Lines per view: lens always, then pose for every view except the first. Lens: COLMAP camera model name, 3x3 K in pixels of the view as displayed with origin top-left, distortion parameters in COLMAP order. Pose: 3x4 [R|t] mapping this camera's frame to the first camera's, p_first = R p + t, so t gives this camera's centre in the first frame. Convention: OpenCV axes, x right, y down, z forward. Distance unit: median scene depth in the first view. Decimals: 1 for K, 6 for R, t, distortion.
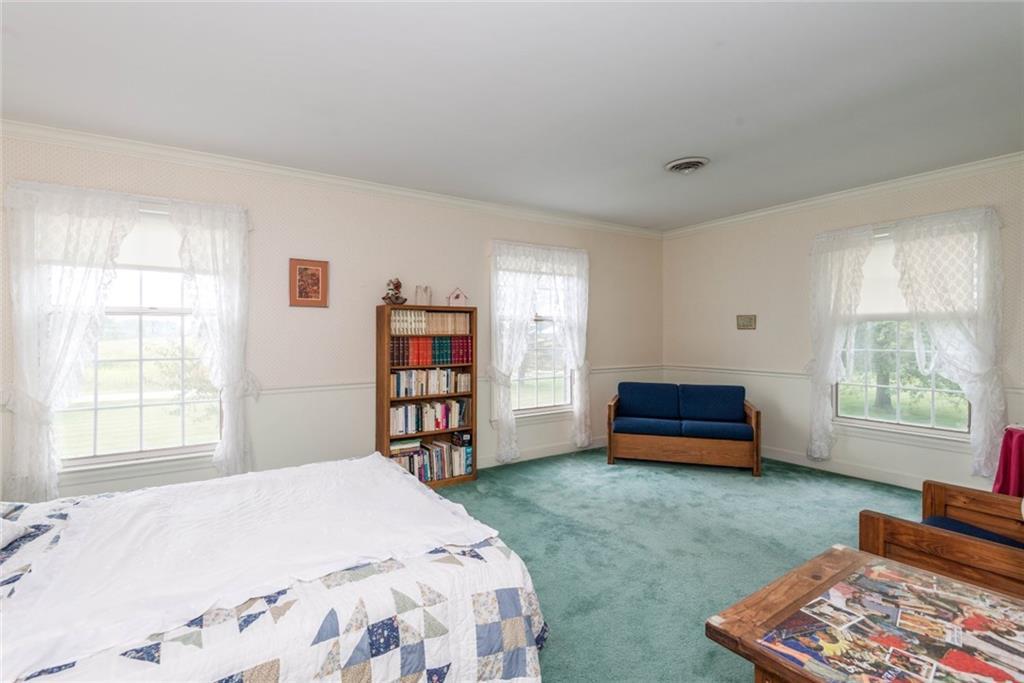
lens RADIAL K [[476.0, 0, 512.0], [0, 476.0, 341.5], [0, 0, 1]] dist [0.000068, -0.000021]
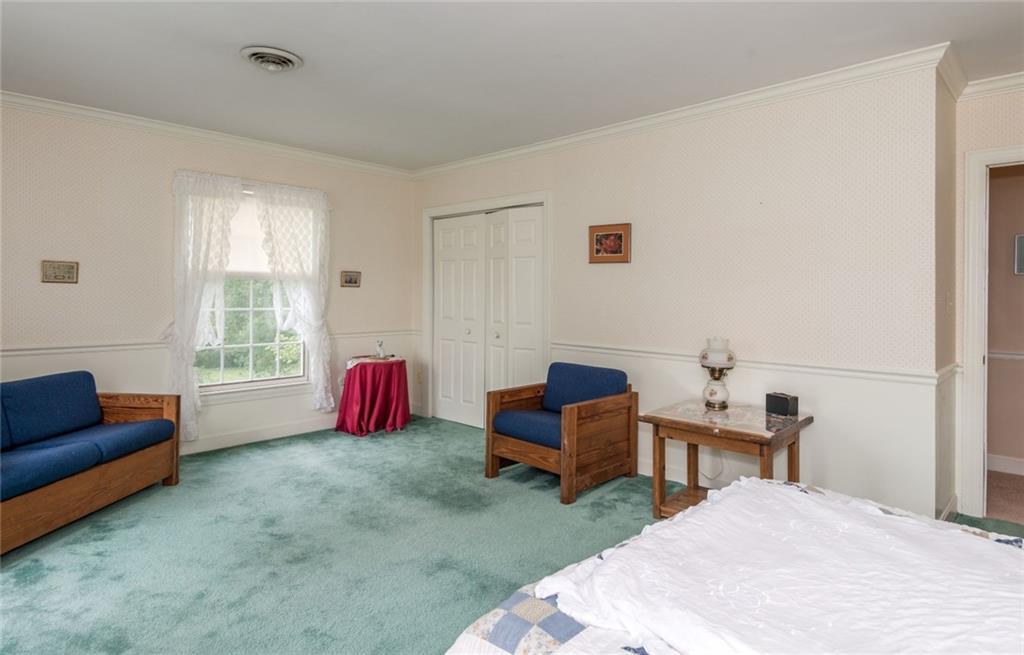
lens RADIAL K [[563.1, 0, 512.6], [0, 563.1, 292.8], [0, 0, 1]] dist [0.001266, 0.000459]
pose [[-0.210791, 0.001953, 0.977529, -0.471348], [0.005475, 0.999985, -0.000817, -0.010897], [-0.977516, 0.005179, -0.210799, 0.701466]]
